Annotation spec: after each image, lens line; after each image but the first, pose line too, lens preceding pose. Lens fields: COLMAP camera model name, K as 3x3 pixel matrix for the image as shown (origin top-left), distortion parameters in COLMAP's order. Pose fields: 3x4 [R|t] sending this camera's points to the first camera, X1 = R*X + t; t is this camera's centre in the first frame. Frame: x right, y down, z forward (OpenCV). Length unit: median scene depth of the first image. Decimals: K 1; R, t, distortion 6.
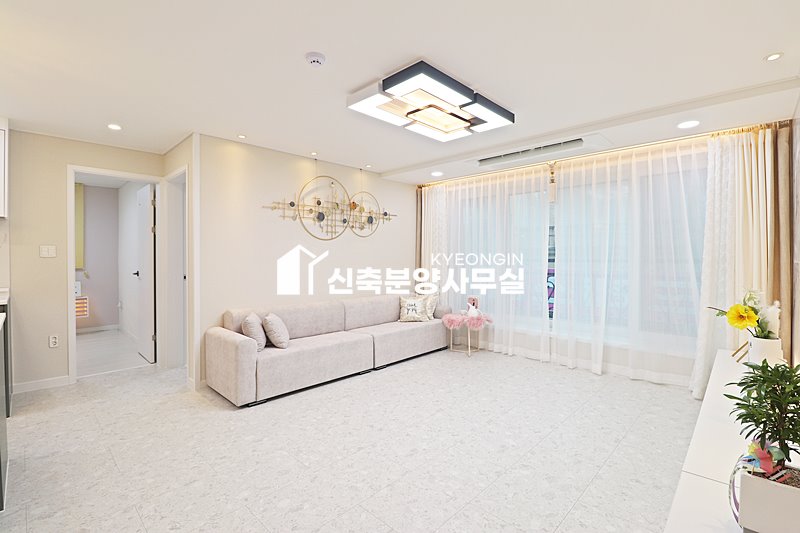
lens RADIAL K [[366.5, 0, 403.2], [0, 366.5, 262.9], [0, 0, 1]] dist [0.000657, -0.013535]
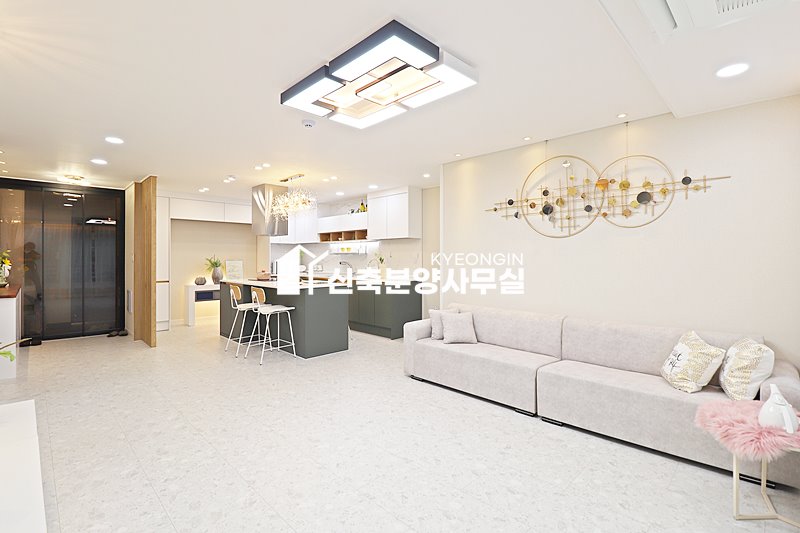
lens RADIAL K [[374.9, 0, 400.2], [0, 374.9, 259.3], [0, 0, 1]] dist [0.002058, -0.014275]
pose [[-0.024974, 0.004050, -0.999680, 0.672641], [-0.016216, 0.999859, 0.004456, -0.015403], [0.999557, 0.016322, -0.024905, 0.762986]]
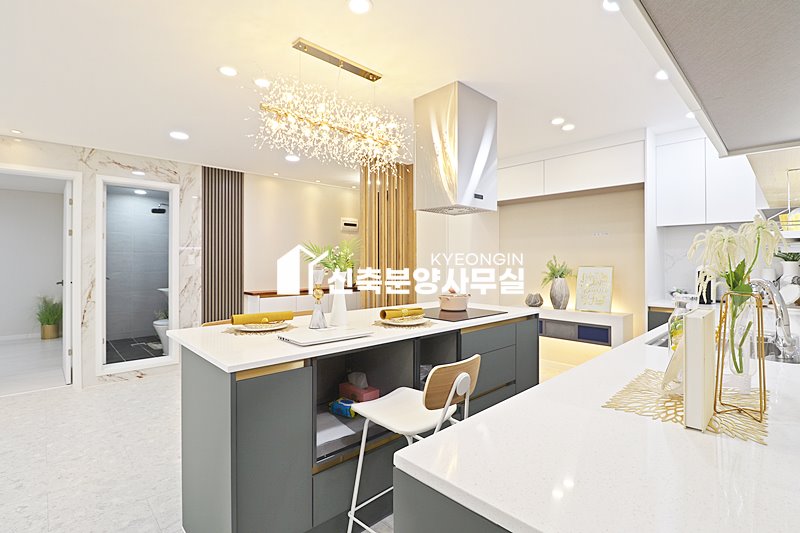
lens RADIAL K [[371.7, 0, 398.3], [0, 371.7, 259.2], [0, 0, 1]] dist [0.000080, -0.013446]
pose [[-0.998746, 0.001082, 0.050045, -0.782606], [0.001667, 0.999931, 0.011649, -0.017707], [-0.050029, 0.011718, -0.998679, 0.864917]]
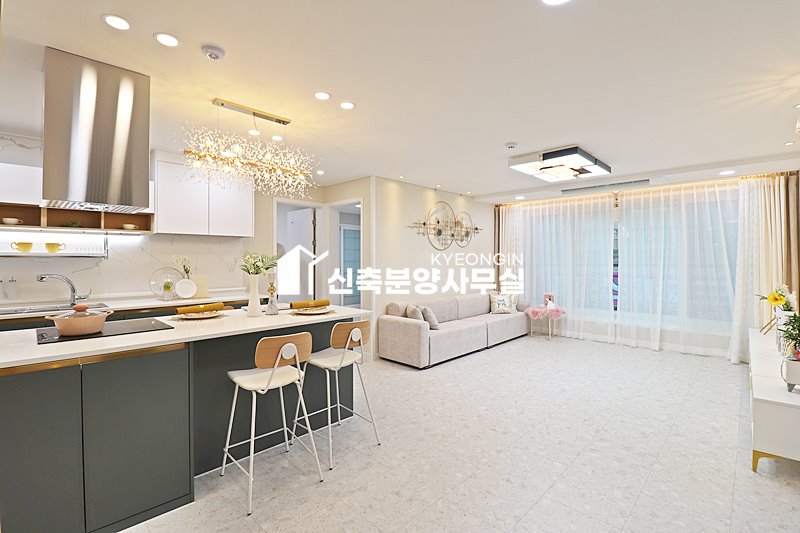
lens RADIAL K [[367.9, 0, 401.3], [0, 367.9, 259.3], [0, 0, 1]] dist [0.000439, -0.013692]
pose [[0.999997, -0.002283, -0.000875, -0.396361], [0.002270, 0.999890, -0.014671, -0.012460], [0.000909, 0.014669, 0.999892, -0.345179]]
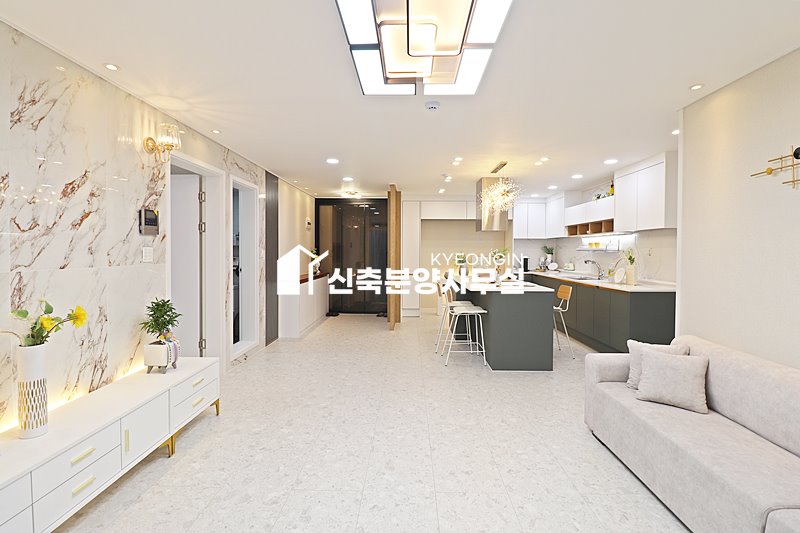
lens RADIAL K [[374.9, 0, 400.2], [0, 374.9, 259.3], [0, 0, 1]] dist [0.002058, -0.014275]
pose [[-0.739764, 0.012235, -0.672755, 0.394907], [-0.015106, 0.999281, 0.034784, -0.034957], [0.672697, 0.035895, -0.739047, 1.032456]]
